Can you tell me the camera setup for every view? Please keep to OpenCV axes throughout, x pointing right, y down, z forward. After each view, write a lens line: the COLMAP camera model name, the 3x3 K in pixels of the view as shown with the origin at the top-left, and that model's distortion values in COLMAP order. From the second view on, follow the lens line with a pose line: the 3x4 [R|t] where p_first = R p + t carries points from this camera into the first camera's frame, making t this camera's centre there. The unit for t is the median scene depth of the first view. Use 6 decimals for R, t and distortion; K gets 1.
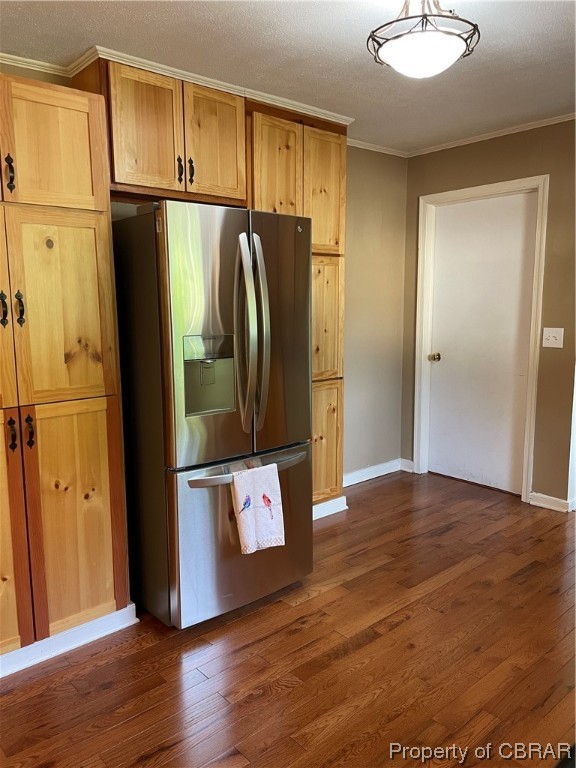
lens RADIAL K [[582.1, 0, 285.7], [0, 582.1, 380.9], [0, 0, 1]] dist [0.052984, -0.064139]
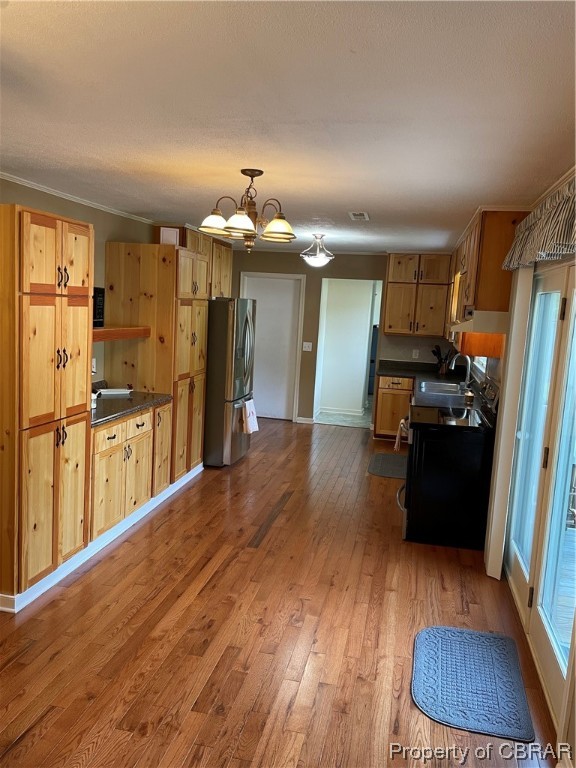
lens RADIAL K [[582.1, 0, 288.2], [0, 582.1, 386.0], [0, 0, 1]] dist [0.052984, -0.064139]
pose [[0.799542, -0.036551, 0.599497, -1.590039], [0.023357, 0.999284, 0.029774, 0.015797], [-0.600156, -0.009803, 0.799823, -1.245248]]
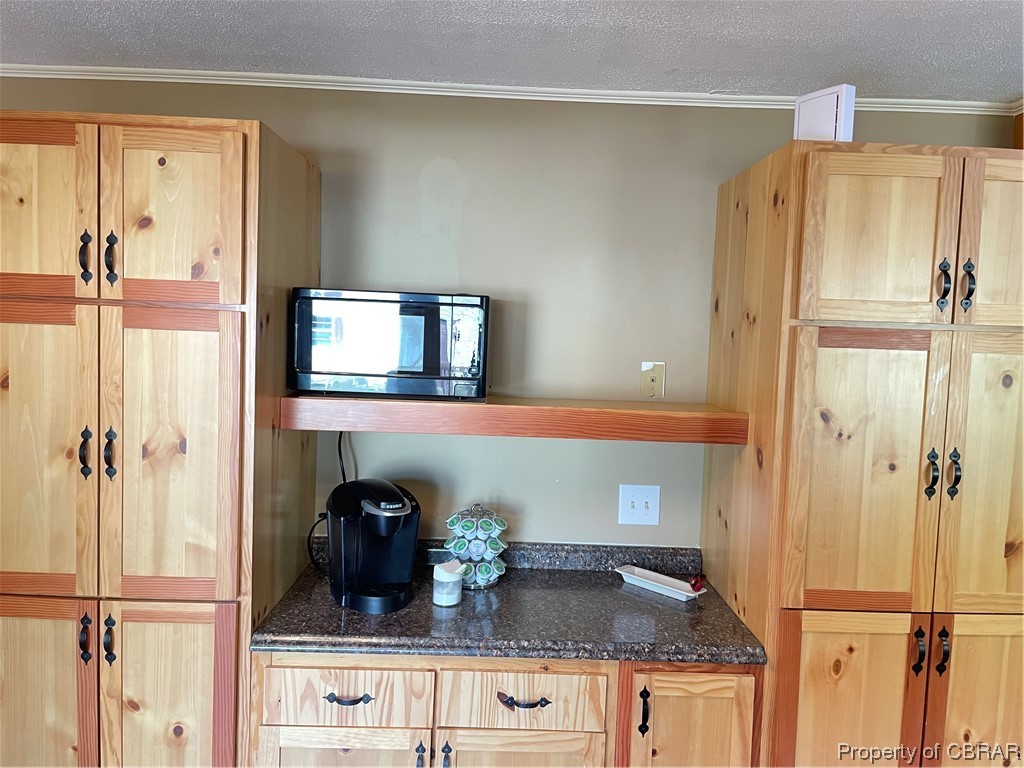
lens RADIAL K [[776.1, 0, 512.0], [0, 776.1, 381.4], [0, 0, 1]] dist [0.052984, -0.064139]
pose [[0.769850, 0.075026, -0.633799, -0.265035], [-0.127026, 0.991211, -0.036959, -0.125874], [0.625456, 0.108962, 0.772614, -0.048411]]
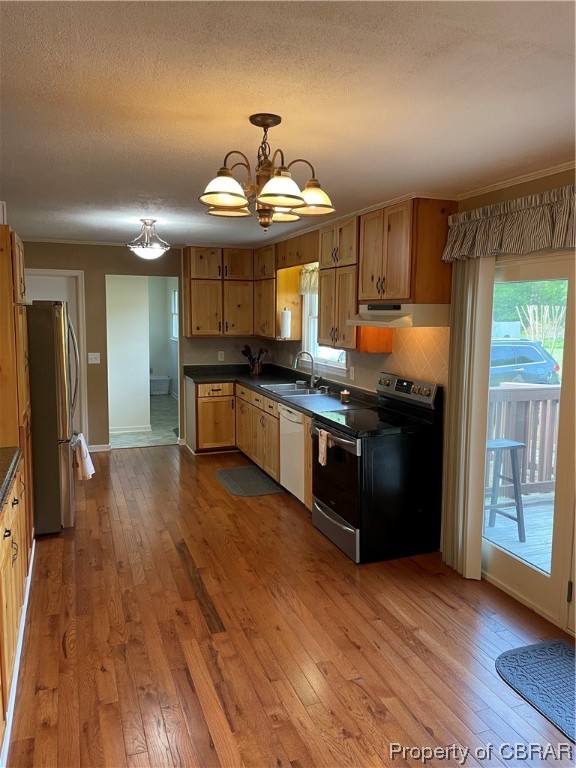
lens RADIAL K [[582.1, 0, 288.7], [0, 582.1, 381.5], [0, 0, 1]] dist [0.052984, -0.064139]
pose [[0.347668, -0.102252, 0.932025, -1.770850], [0.117697, 0.990932, 0.064810, -0.081355], [-0.930201, 0.087164, 0.356550, -0.368462]]
